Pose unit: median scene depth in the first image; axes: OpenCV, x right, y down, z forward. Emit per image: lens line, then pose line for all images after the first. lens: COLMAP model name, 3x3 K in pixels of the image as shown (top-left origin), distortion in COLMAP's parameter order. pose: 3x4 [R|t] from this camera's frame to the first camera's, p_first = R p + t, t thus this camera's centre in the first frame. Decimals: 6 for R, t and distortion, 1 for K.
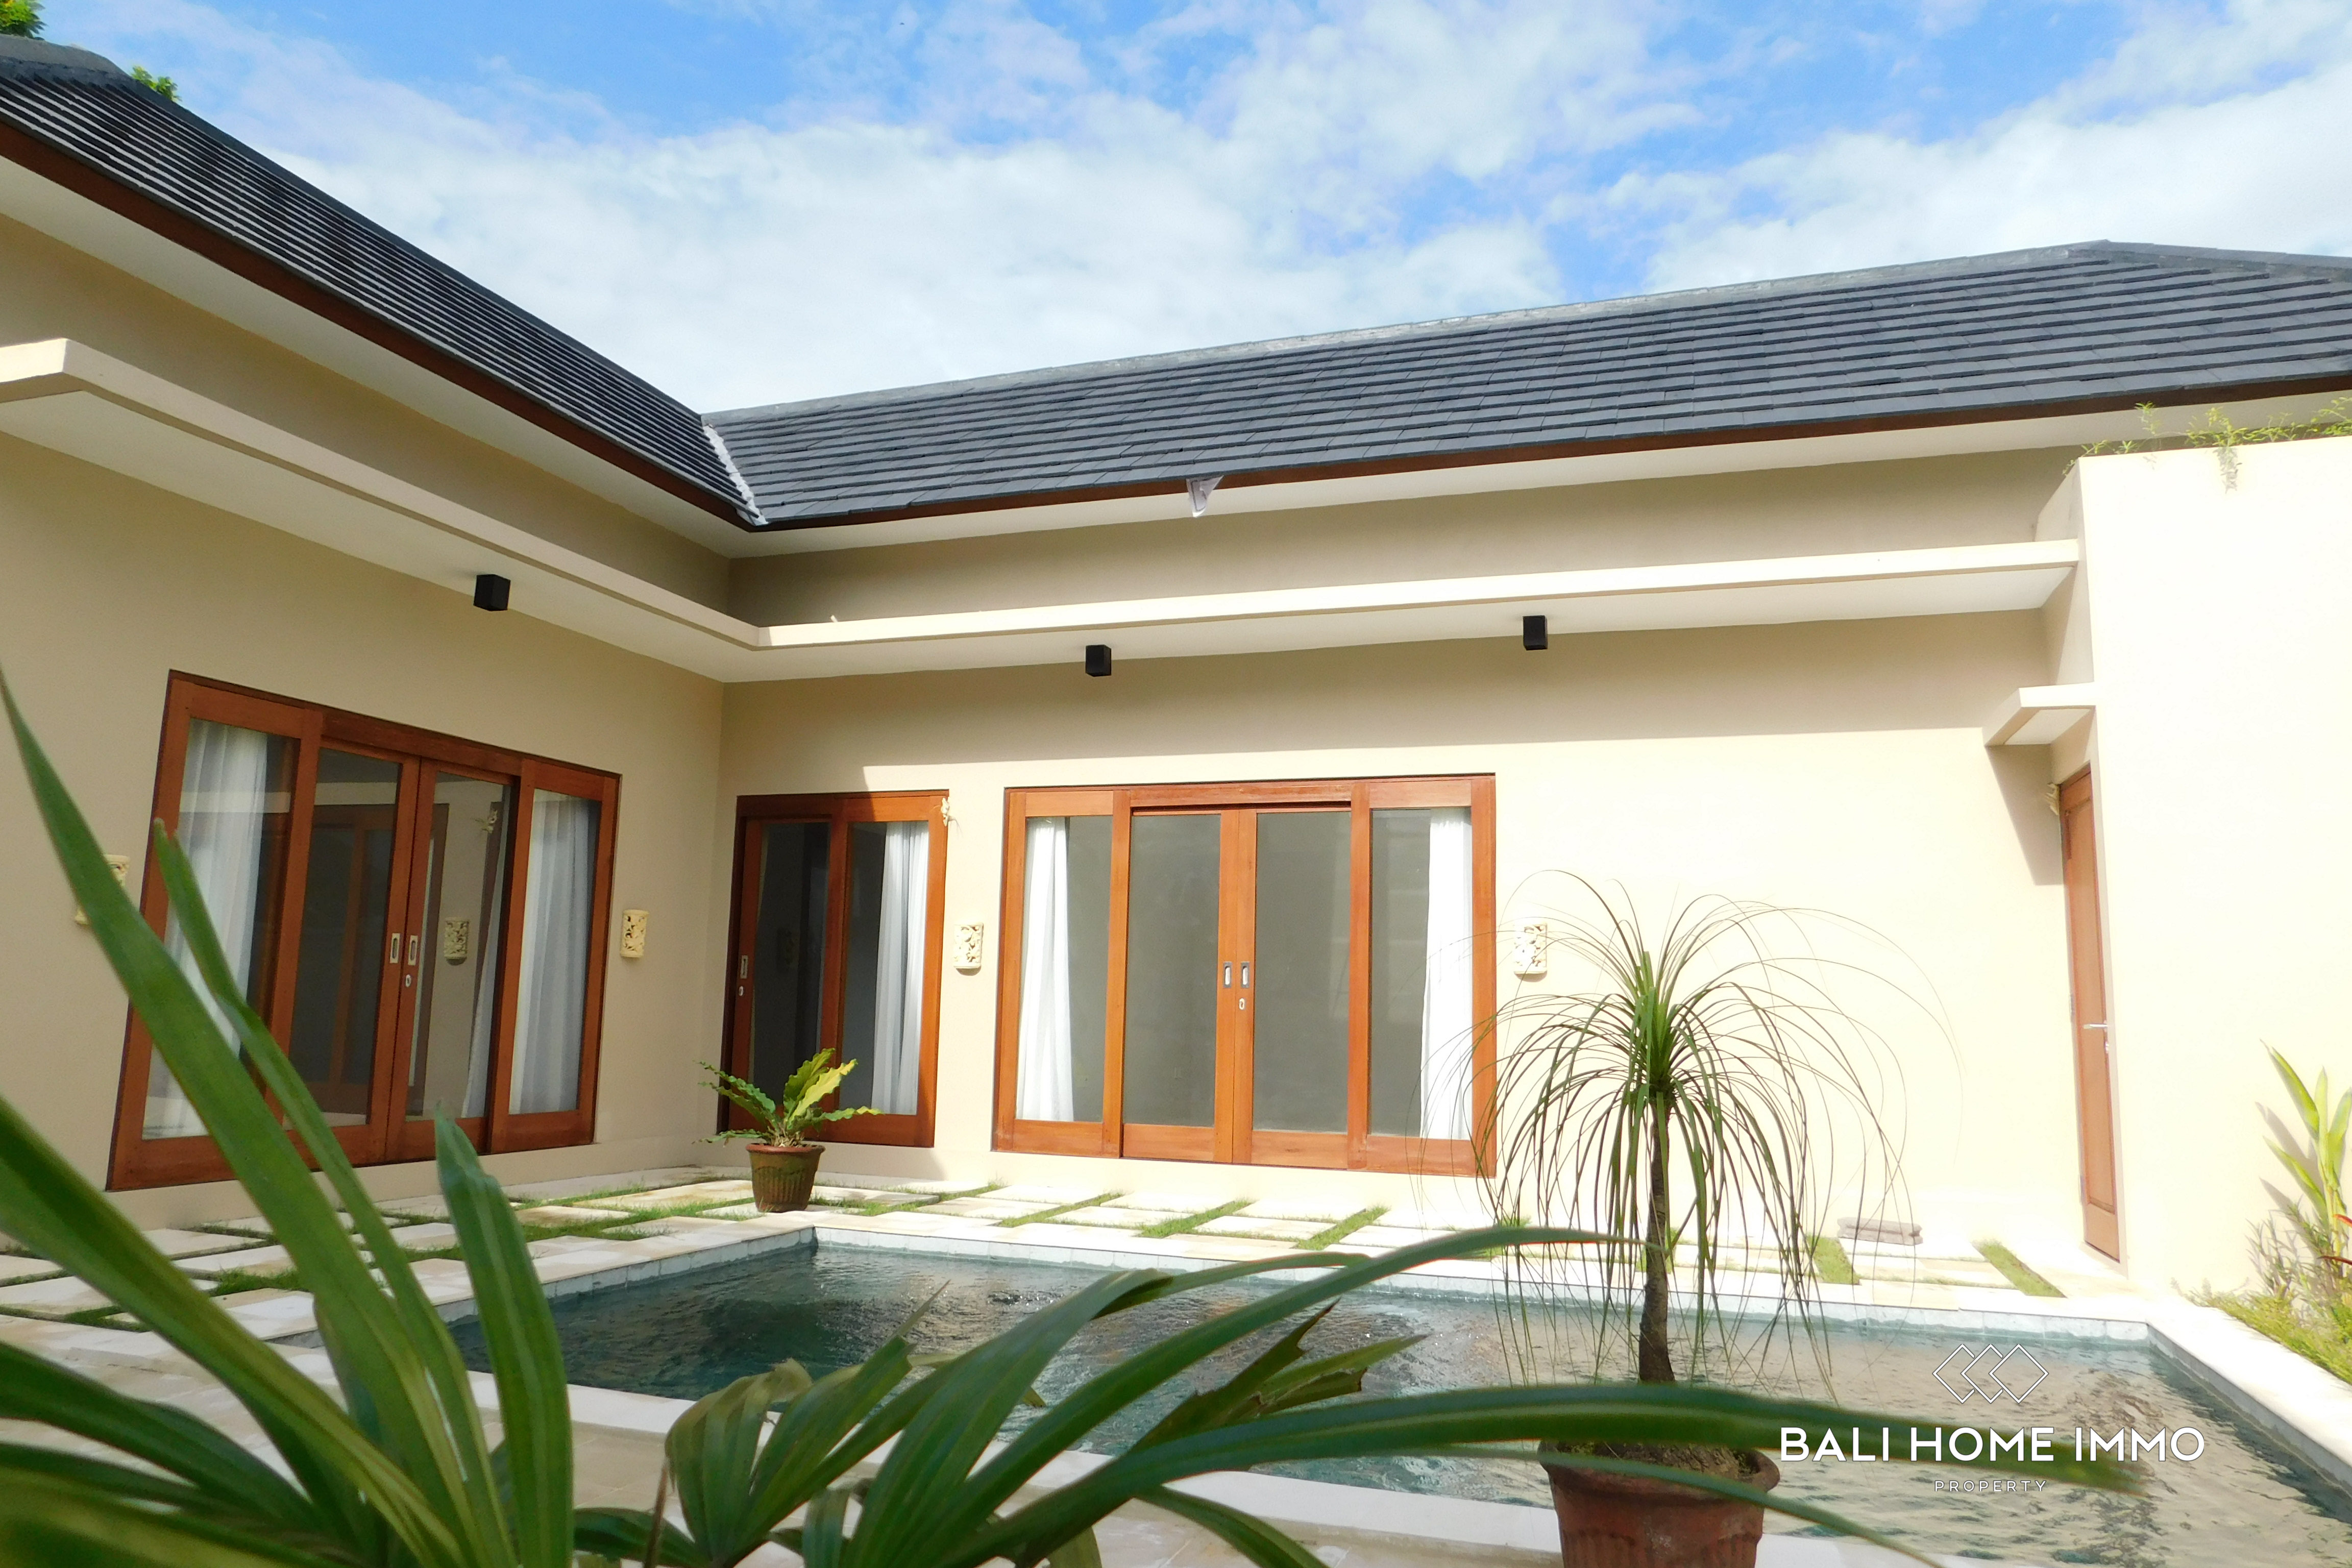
lens RADIAL K [[1549.4, 0, 1178.1], [0, 1549.4, 791.9], [0, 0, 1]] dist [-0.065719, 0.051264]
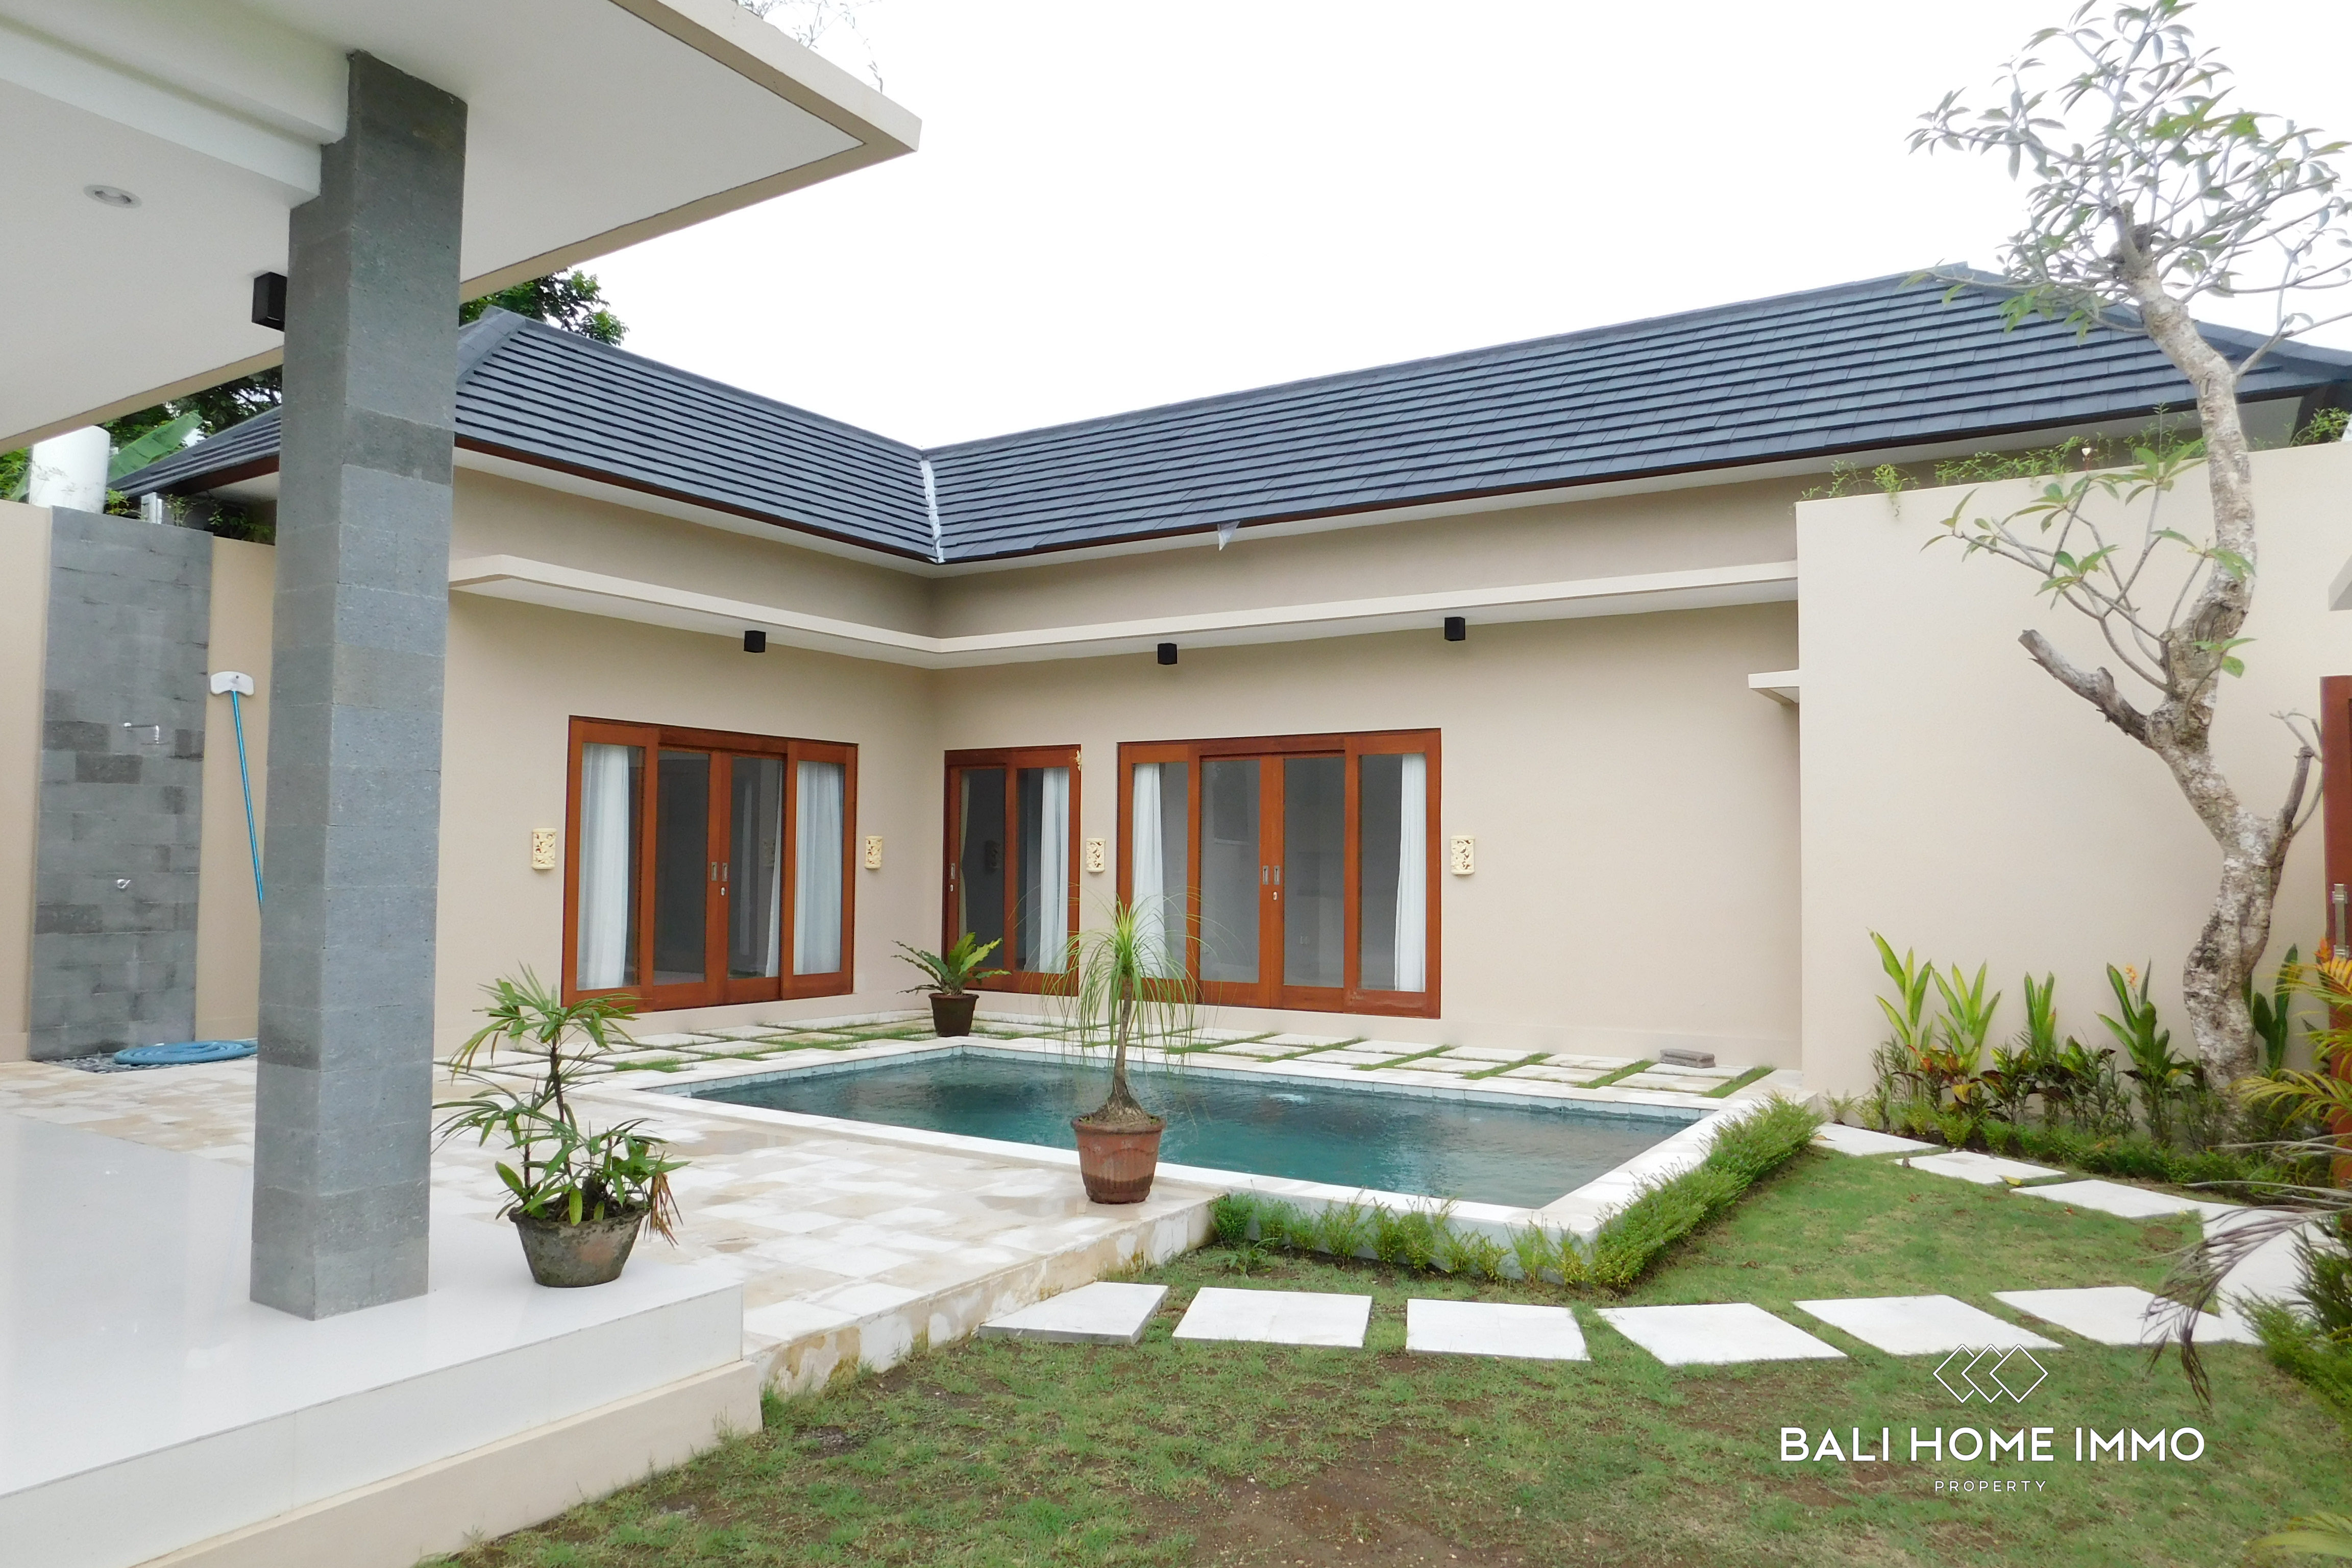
lens RADIAL K [[1549.4, 0, 1178.1], [0, 1549.4, 791.9], [0, 0, 1]] dist [-0.065719, 0.051264]
pose [[0.973928, -0.026398, -0.225315, 0.274416], [0.047425, 0.994953, 0.088426, -0.084901], [0.221844, -0.096806, 0.970265, -0.373508]]
